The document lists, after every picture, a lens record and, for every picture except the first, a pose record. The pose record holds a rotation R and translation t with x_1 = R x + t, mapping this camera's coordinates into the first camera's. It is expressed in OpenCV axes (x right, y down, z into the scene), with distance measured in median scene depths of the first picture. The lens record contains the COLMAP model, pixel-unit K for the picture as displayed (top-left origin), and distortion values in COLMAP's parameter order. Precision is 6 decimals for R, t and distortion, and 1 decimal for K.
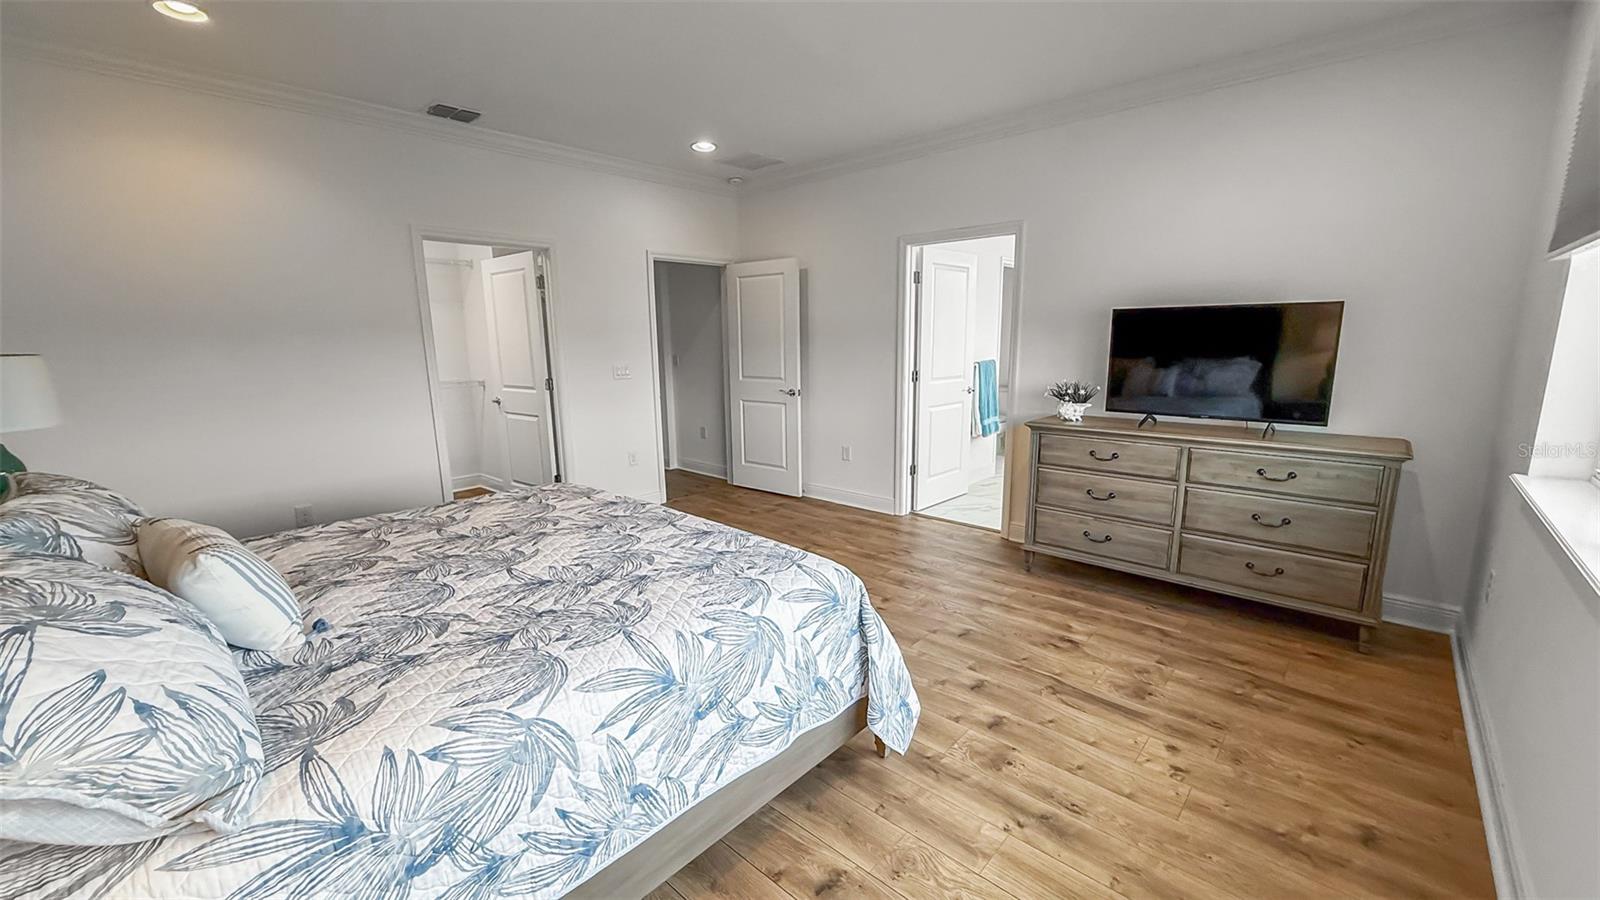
lens RADIAL K [[632.4, 0, 800.0], [0, 632.4, 450.0], [0, 0, 1]] dist [0.001999, -0.000266]
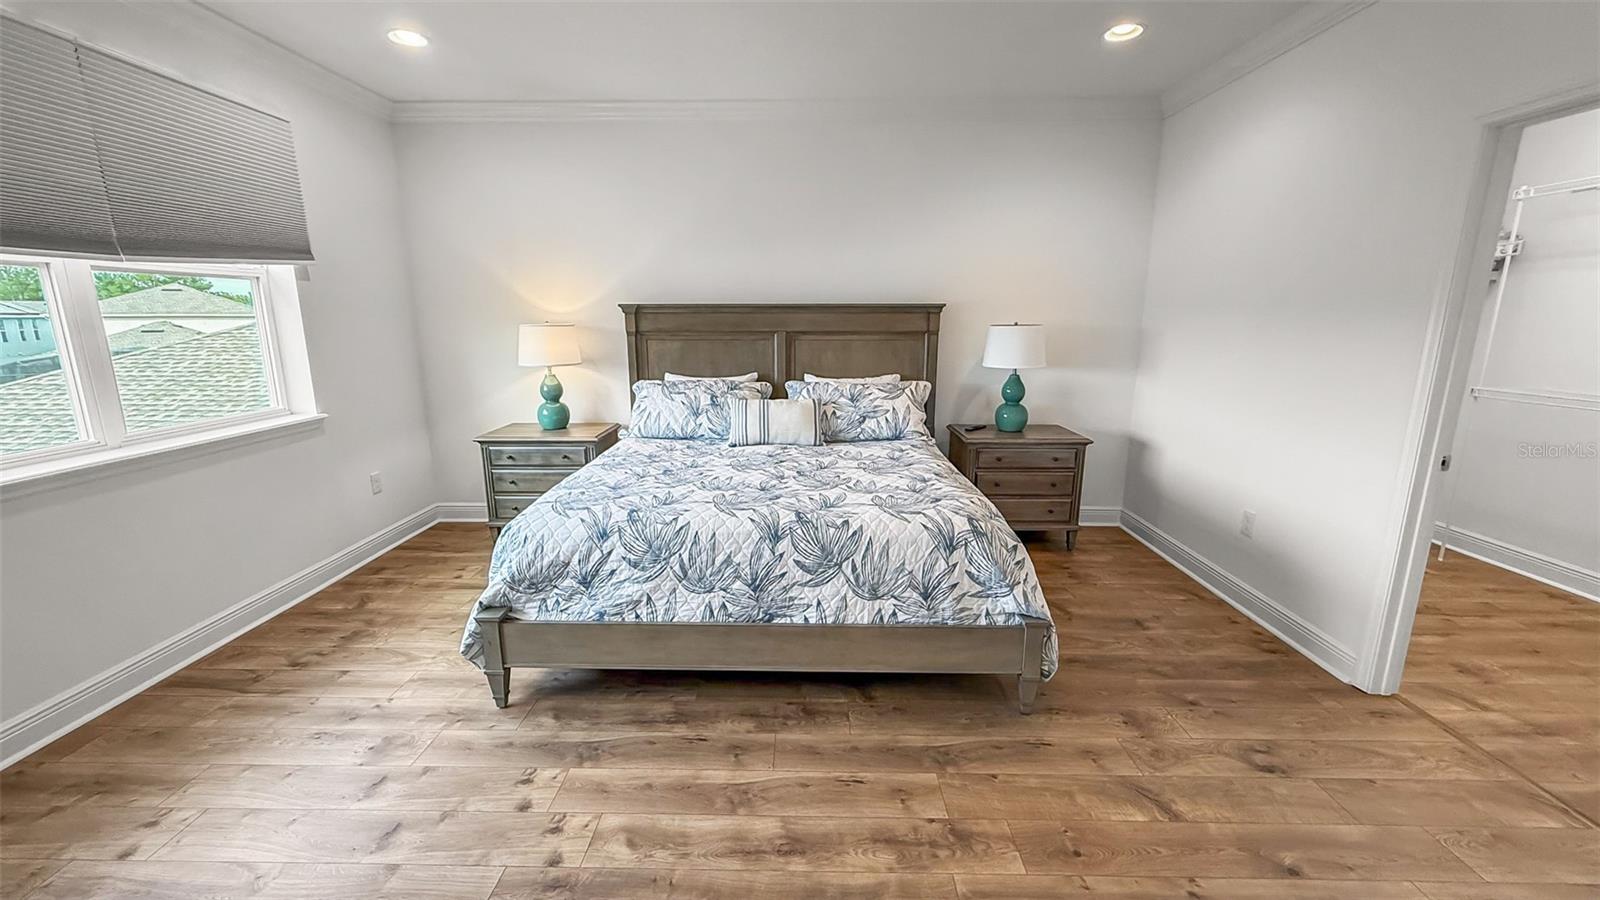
lens RADIAL K [[632.4, 0, 800.0], [0, 632.4, 450.0], [0, 0, 1]] dist [0.001999, -0.000266]
pose [[-0.751926, 0.151807, -0.641530, 0.360365], [-0.106319, 0.932463, 0.345266, -0.351955], [0.650617, 0.327821, -0.685004, 1.828101]]
